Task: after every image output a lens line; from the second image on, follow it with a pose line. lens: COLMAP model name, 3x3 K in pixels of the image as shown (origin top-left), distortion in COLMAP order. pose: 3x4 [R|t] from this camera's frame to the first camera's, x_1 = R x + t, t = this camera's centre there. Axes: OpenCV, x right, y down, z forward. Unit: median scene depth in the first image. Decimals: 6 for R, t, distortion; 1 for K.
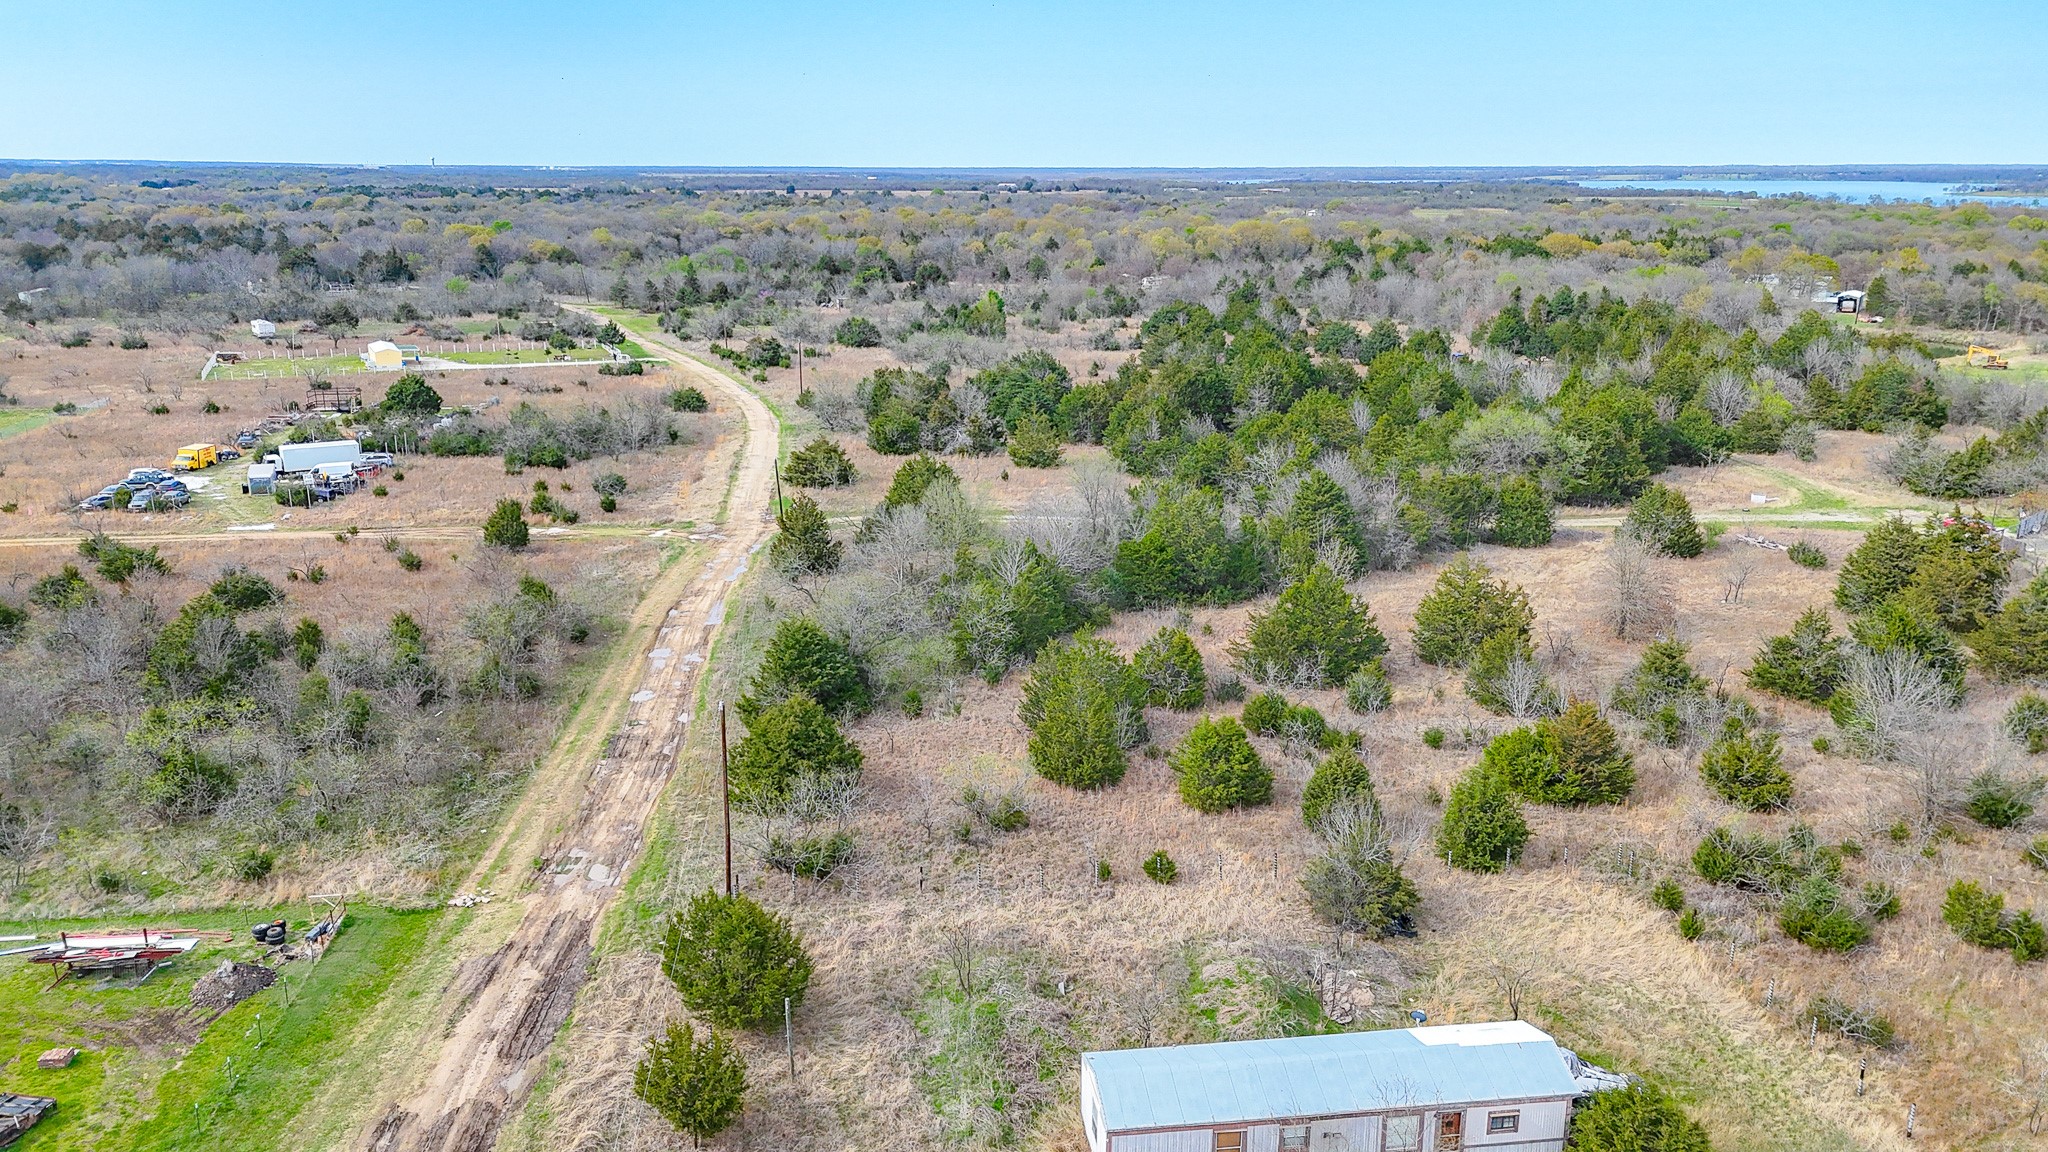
lens RADIAL K [[1510.0, 0, 1024.0], [0, 1510.0, 576.0], [0, 0, 1]] dist [0.068189, -0.058807]
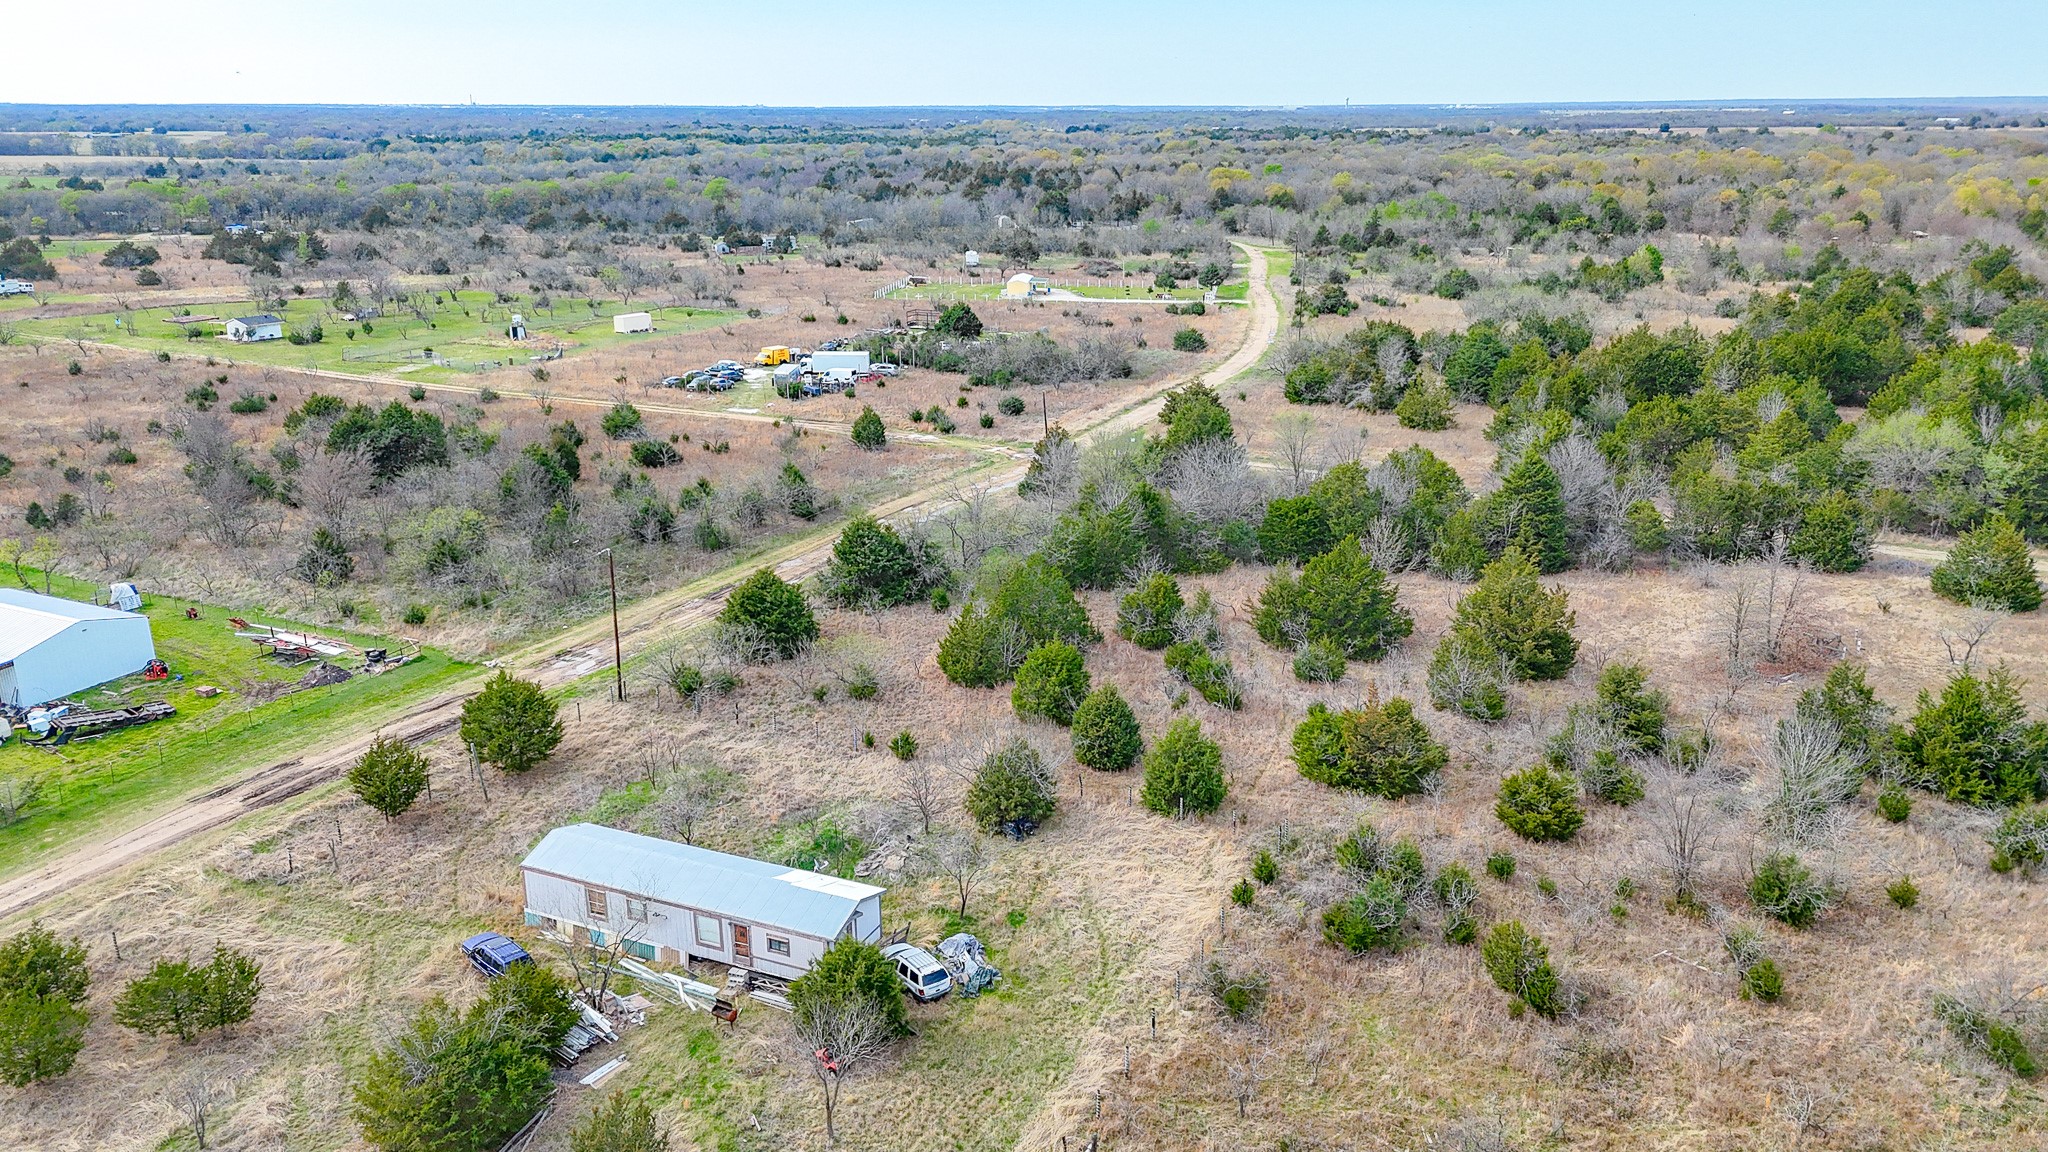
lens RADIAL K [[1510.0, 0, 1024.0], [0, 1510.0, 576.0], [0, 0, 1]] dist [0.068189, -0.058807]
pose [[0.845590, 0.153032, -0.511429, 0.427721], [-0.133658, 0.988208, 0.074708, -0.023118], [0.516830, 0.005184, 0.856072, 0.018290]]
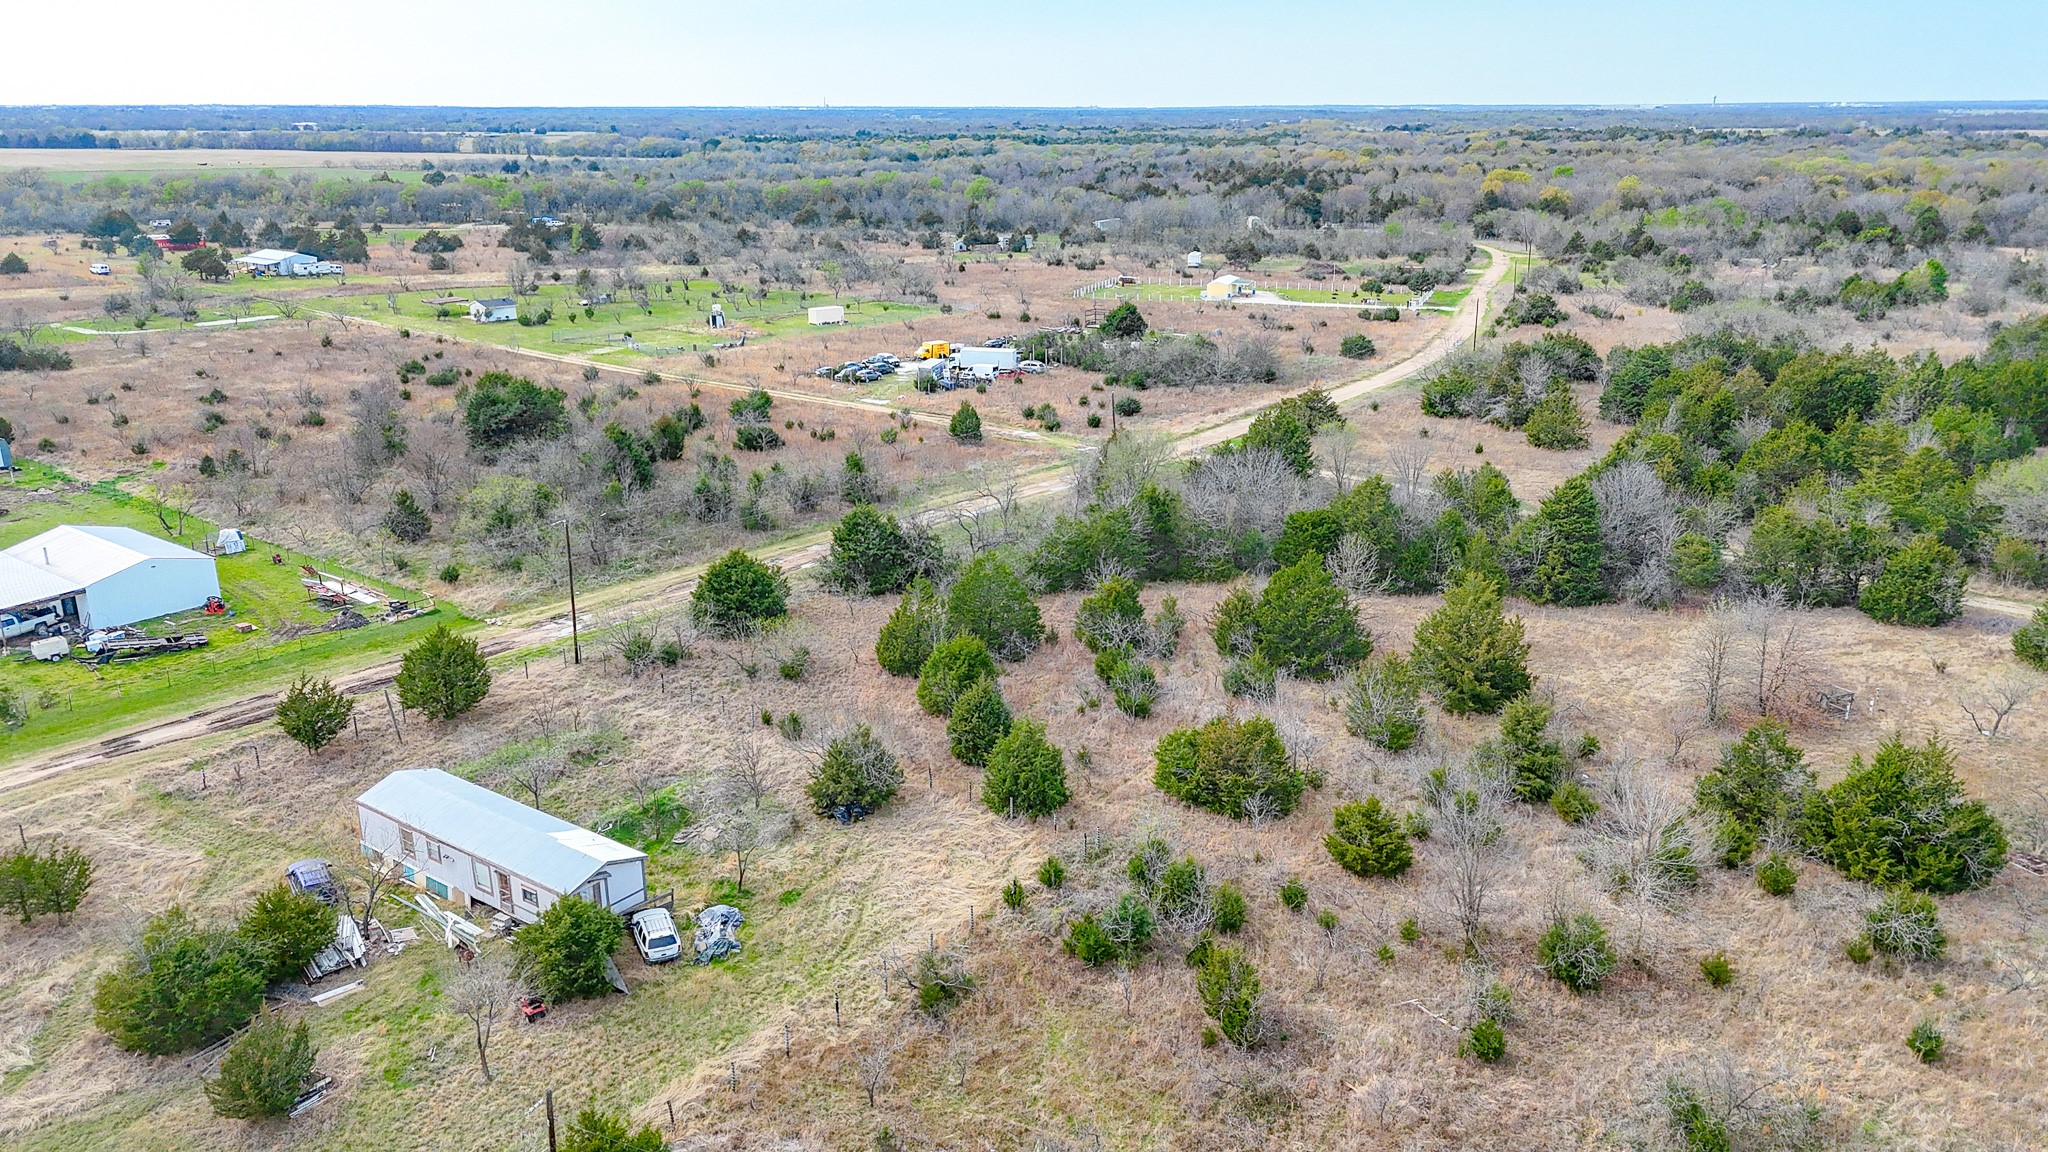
lens RADIAL K [[1503.6, 0, 1024.0], [0, 1503.6, 576.0], [0, 0, 1]] dist [0.069651, -0.061309]
pose [[0.715577, 0.203152, -0.668340, 0.576805], [-0.177894, 0.978228, 0.106881, -0.051632], [0.675502, 0.042412, 0.736137, 0.124789]]
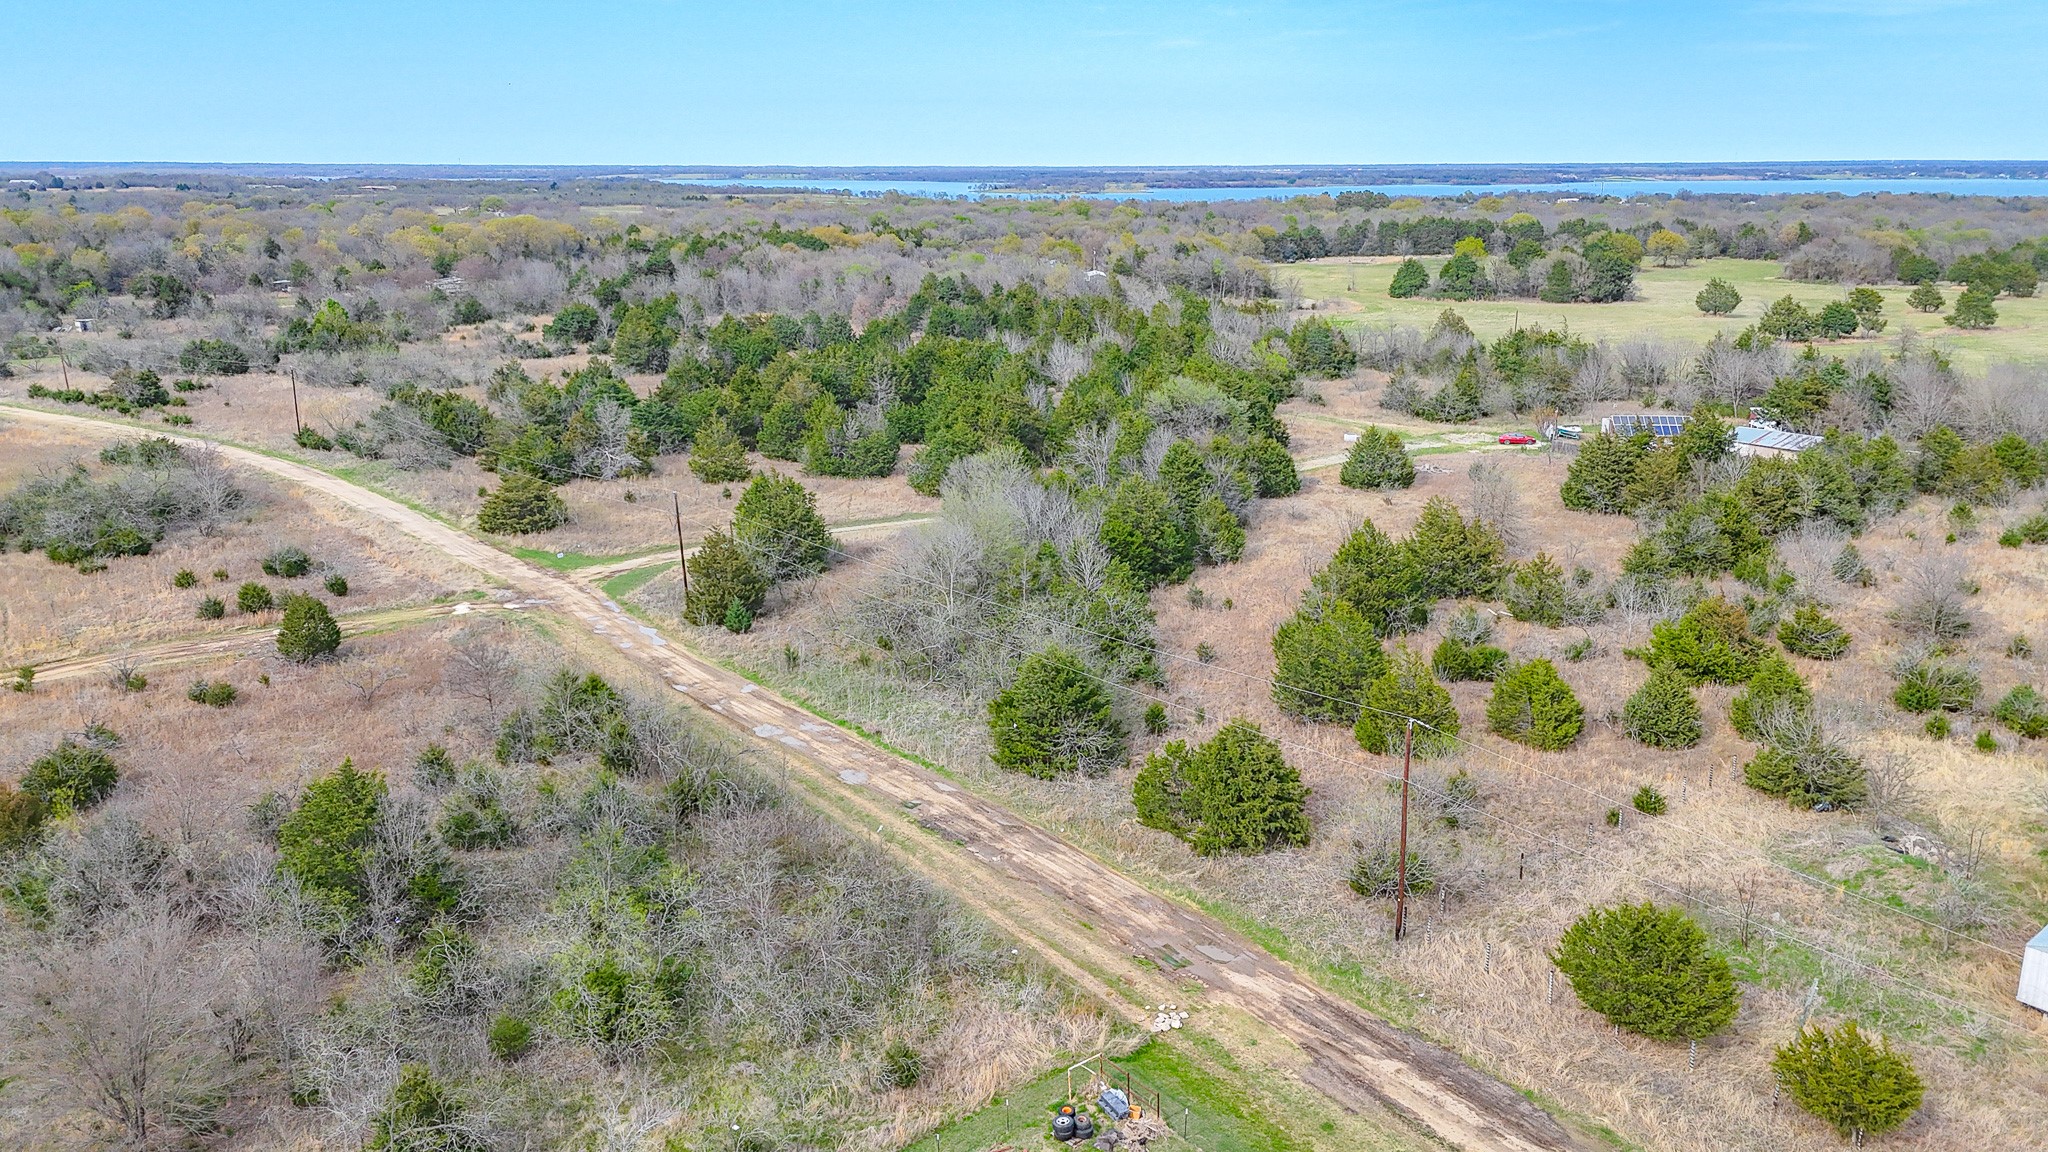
lens RADIAL K [[1510.0, 0, 1024.0], [0, 1510.0, 576.0], [0, 0, 1]] dist [0.068189, -0.058807]
pose [[0.834605, -0.147016, 0.530869, -0.459220], [0.146542, 0.988257, 0.043297, -0.040328], [-0.531000, 0.041658, 0.846347, 0.184961]]
